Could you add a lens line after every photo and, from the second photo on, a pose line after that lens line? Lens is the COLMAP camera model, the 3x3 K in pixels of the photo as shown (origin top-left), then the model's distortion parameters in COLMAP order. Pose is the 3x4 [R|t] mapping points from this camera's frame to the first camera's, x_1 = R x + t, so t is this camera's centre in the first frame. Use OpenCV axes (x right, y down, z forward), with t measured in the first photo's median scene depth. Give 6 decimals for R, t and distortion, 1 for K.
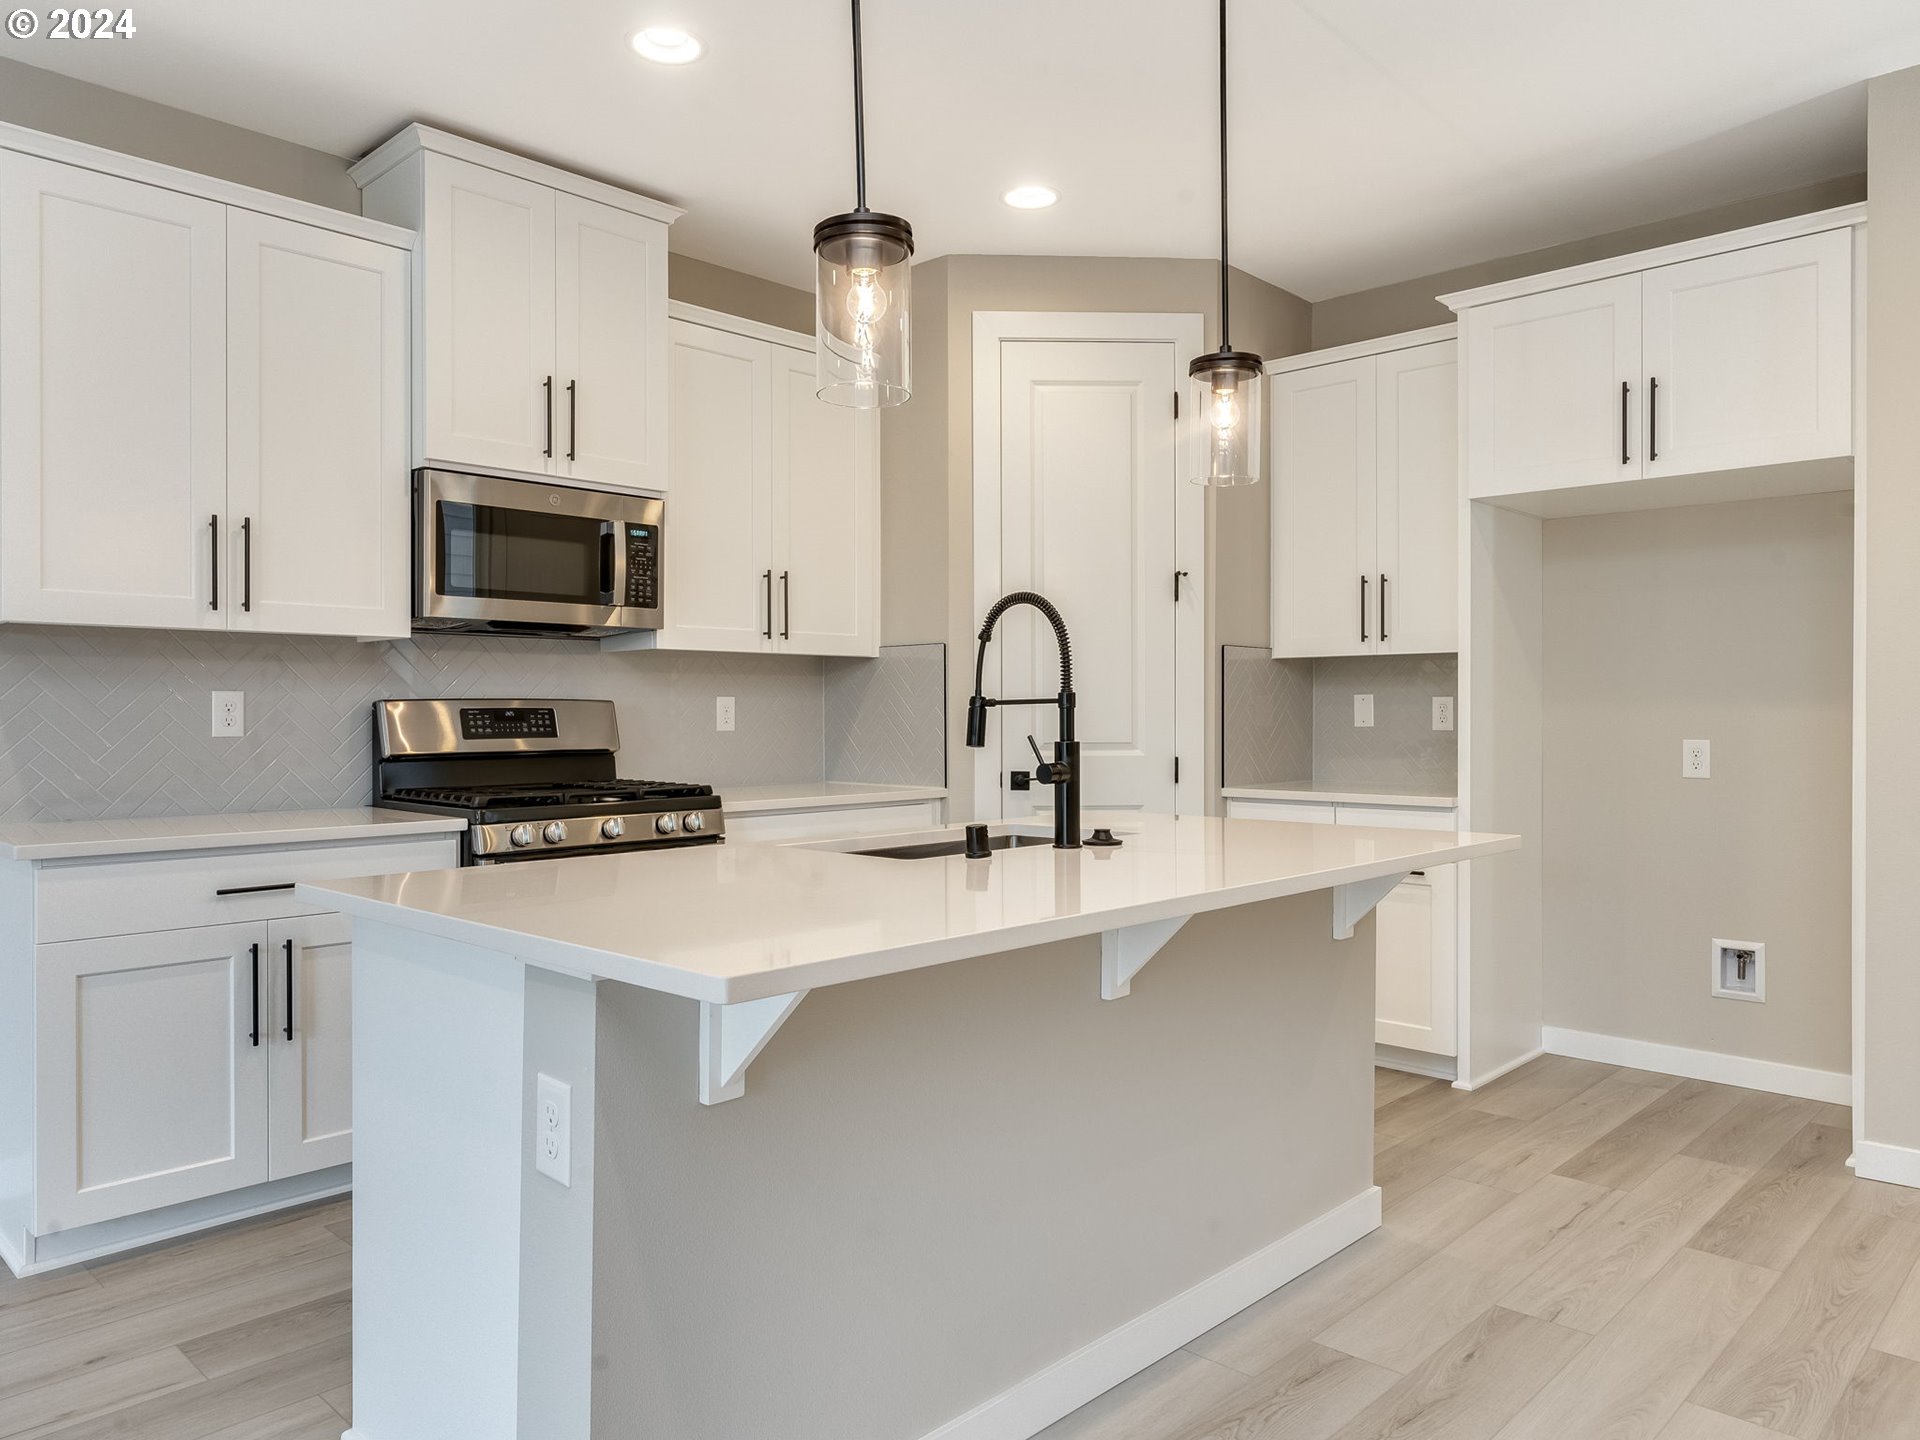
lens RADIAL K [[1319.8, 0, 960.0], [0, 1319.8, 720.0], [0, 0, 1]] dist [0.001486, 0.003634]
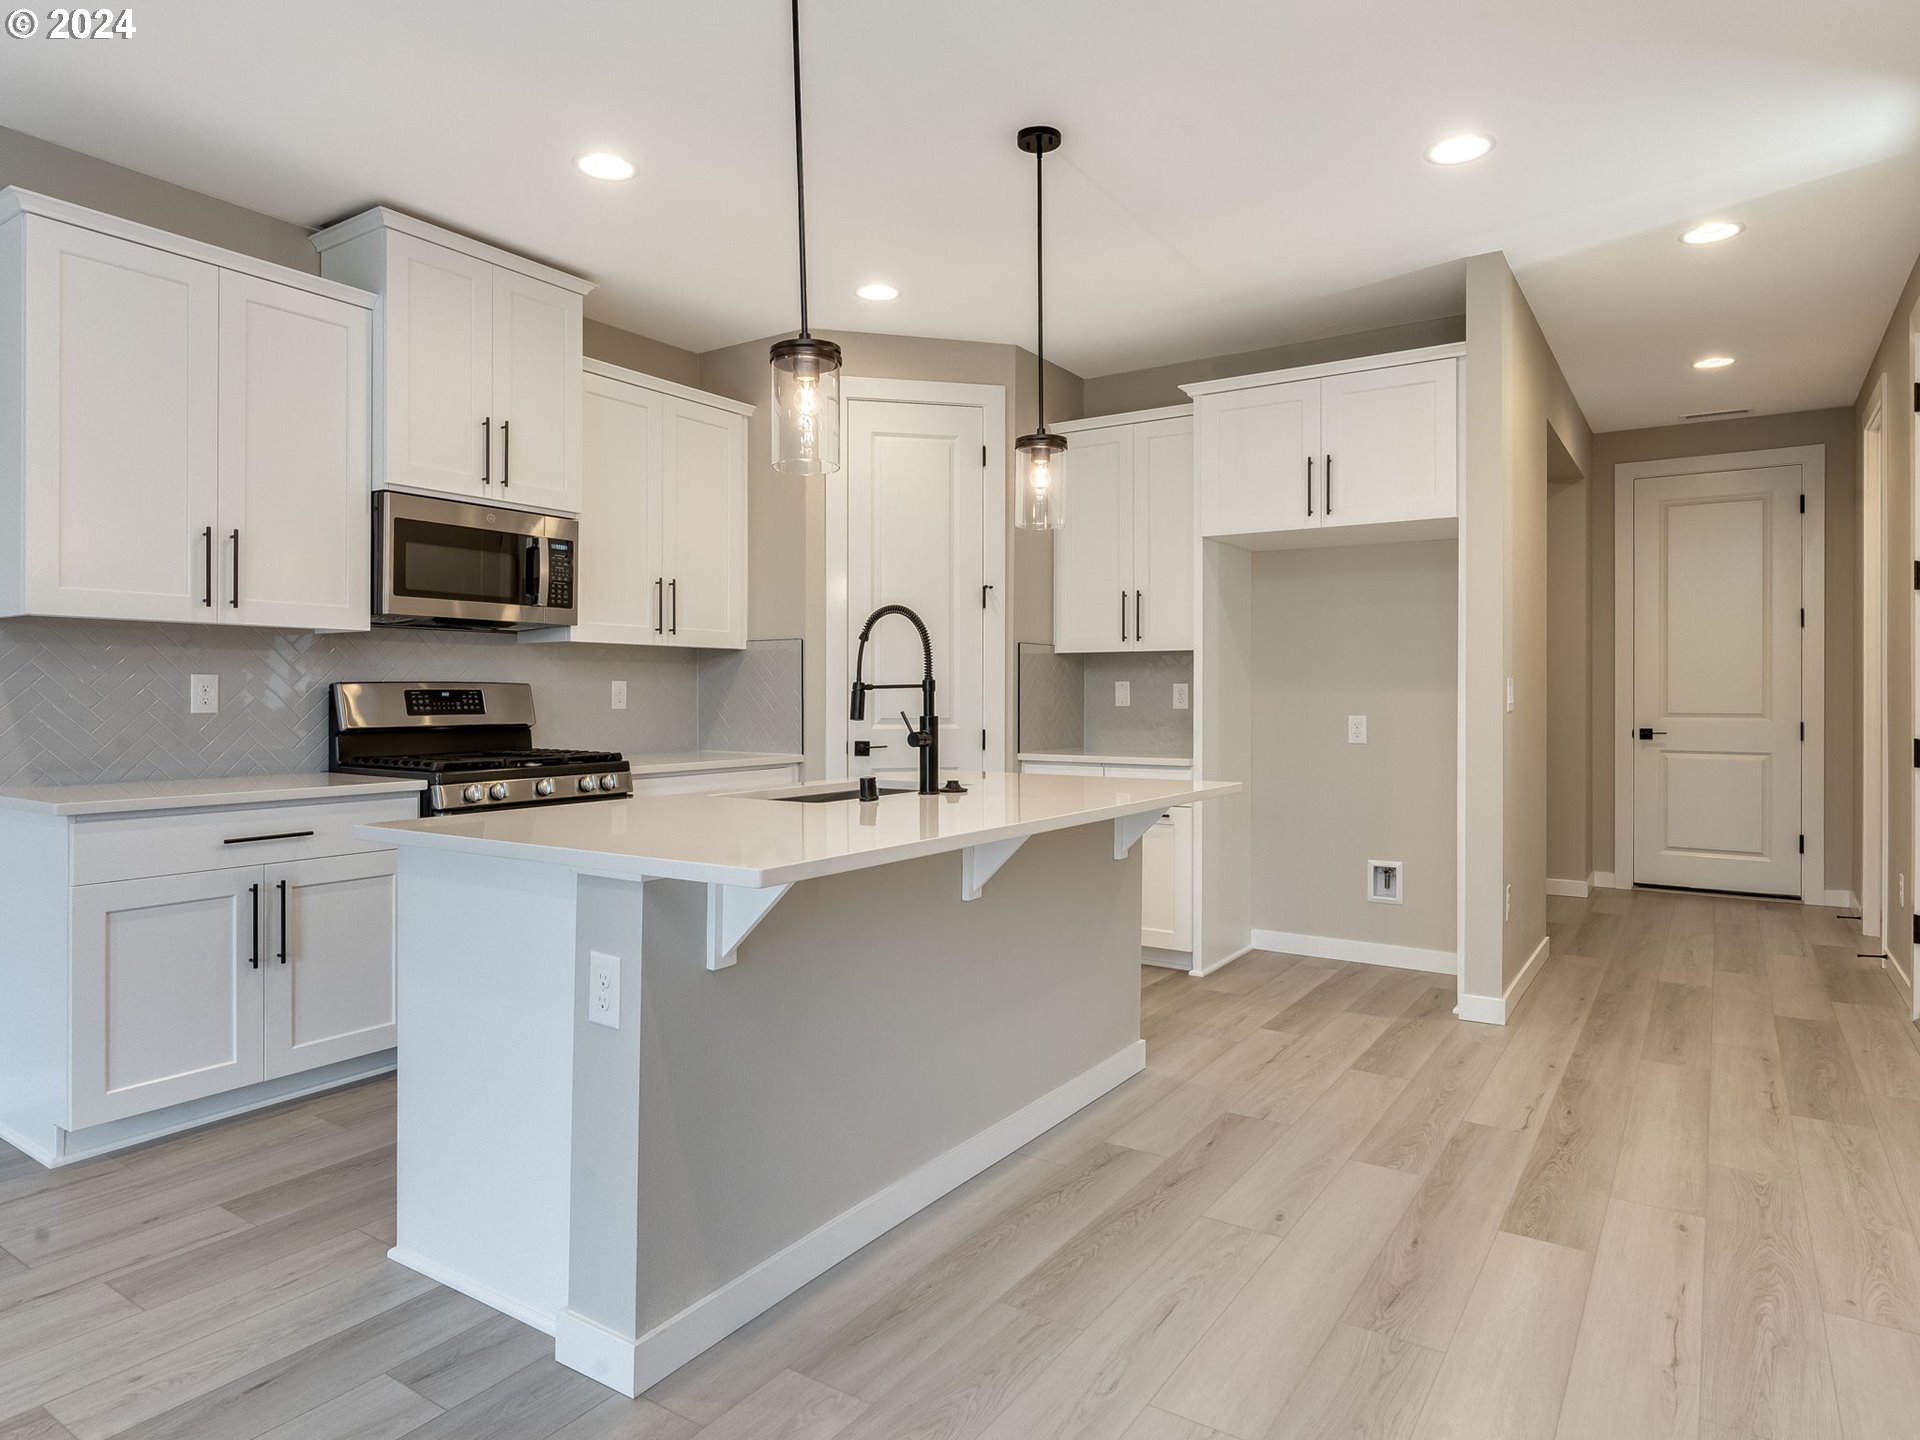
lens RADIAL K [[1147.0, 0, 963.5], [0, 1147.0, 695.3], [0, 0, 1]] dist [0.001501, 0.001144]
pose [[0.984380, 0.002758, 0.176035, -0.066310], [-0.001893, 0.999985, -0.005080, 0.000653], [-0.176047, 0.004667, 0.984371, -0.121753]]
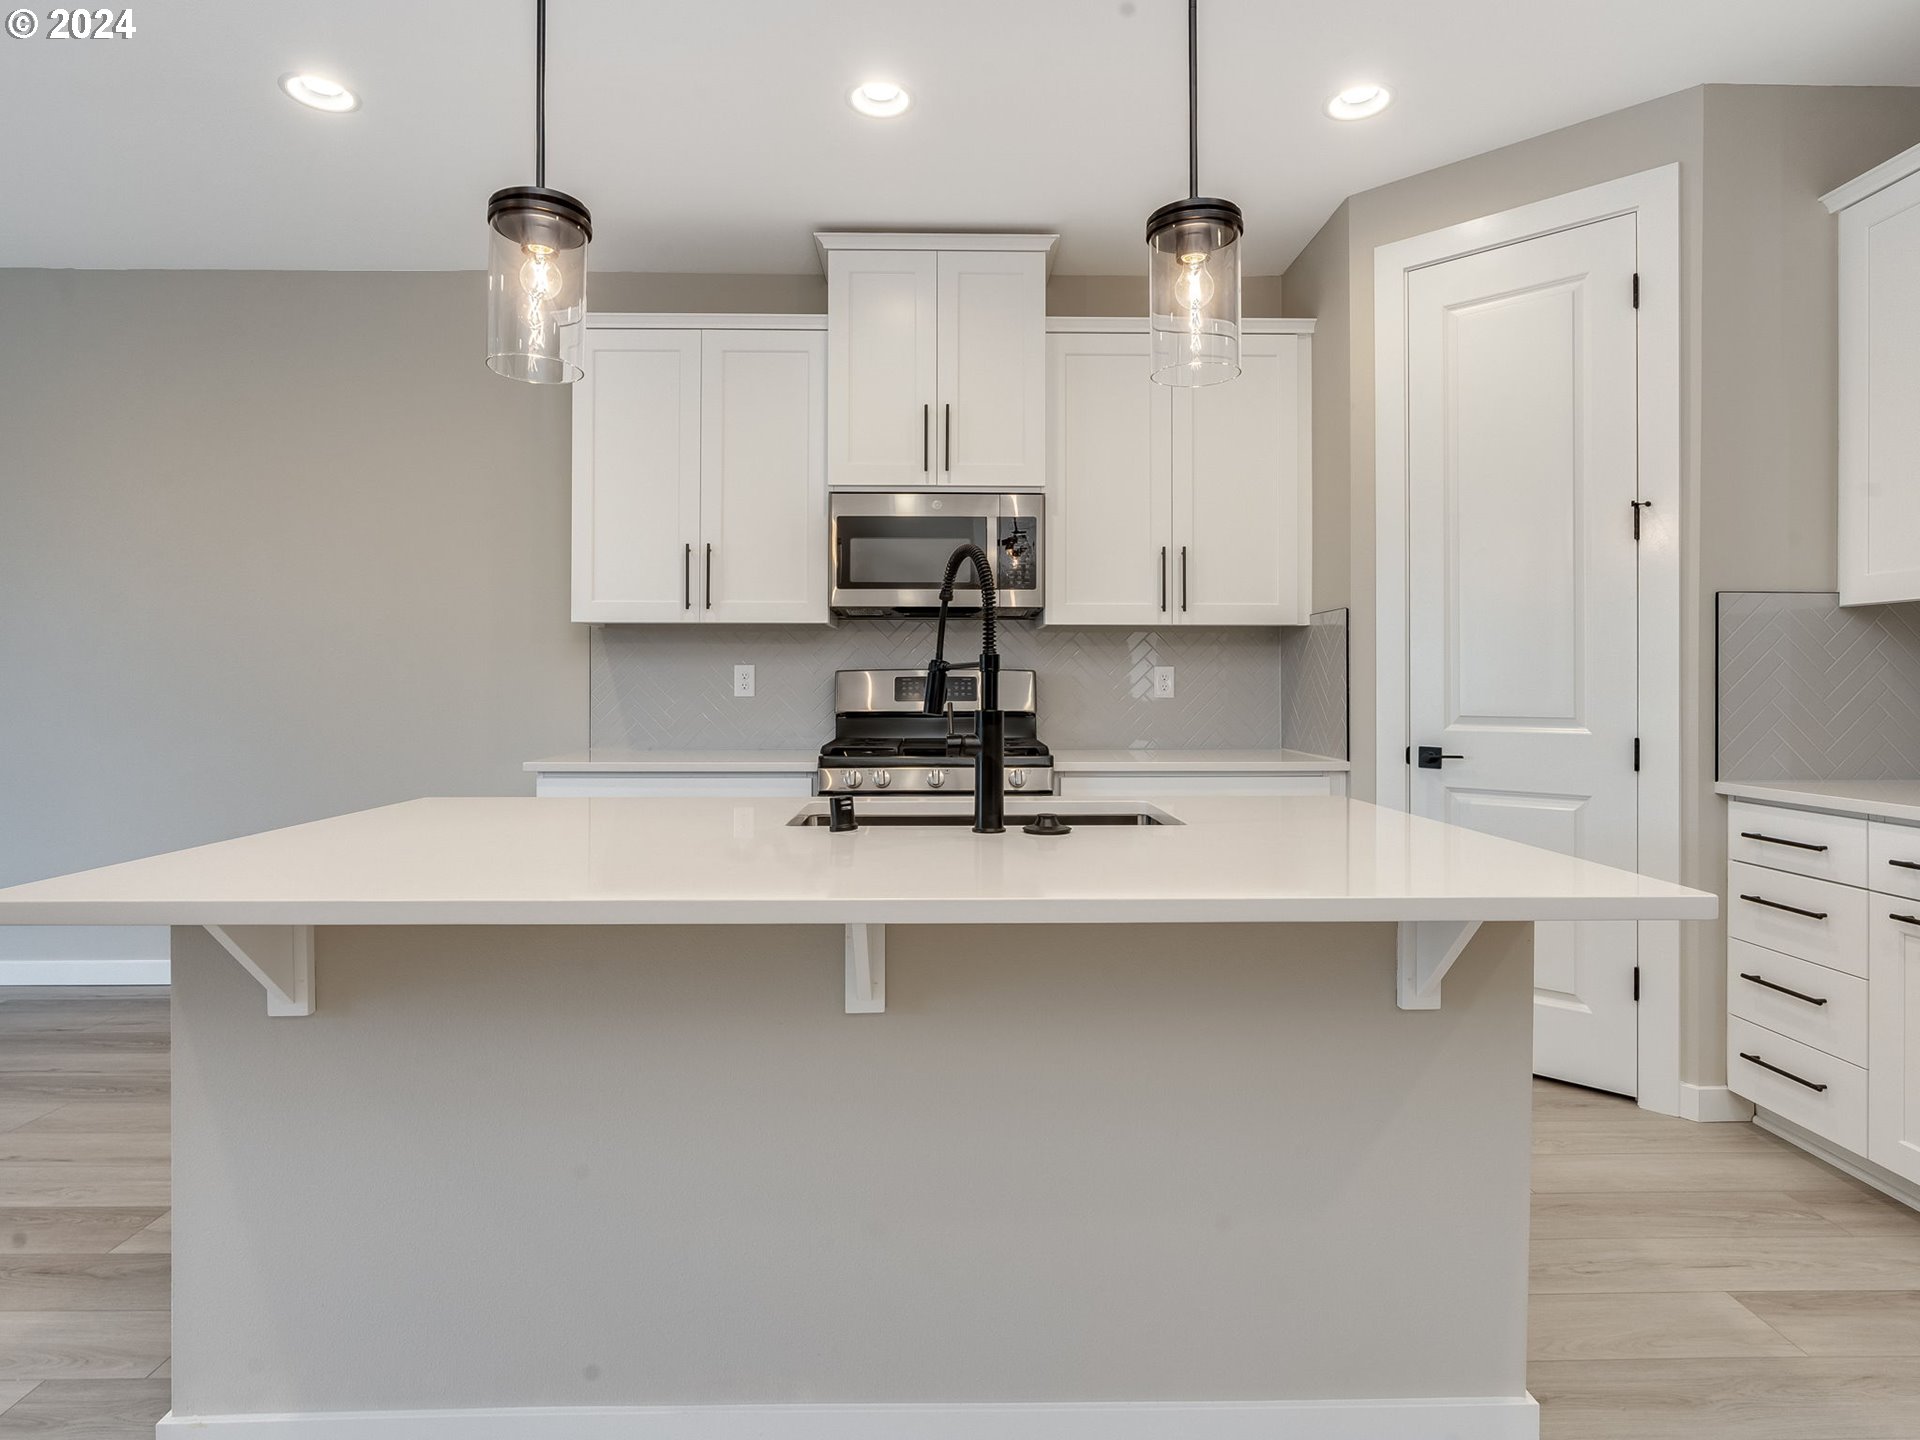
lens RADIAL K [[1041.5, 0, 958.3], [0, 1041.5, 678.9], [0, 0, 1]] dist [-0.005867, -0.000275]
pose [[0.701544, 0.001901, -0.712623, 0.407761], [-0.005775, 0.999979, -0.003017, -0.004152], [0.712602, 0.006231, 0.701541, 0.355033]]
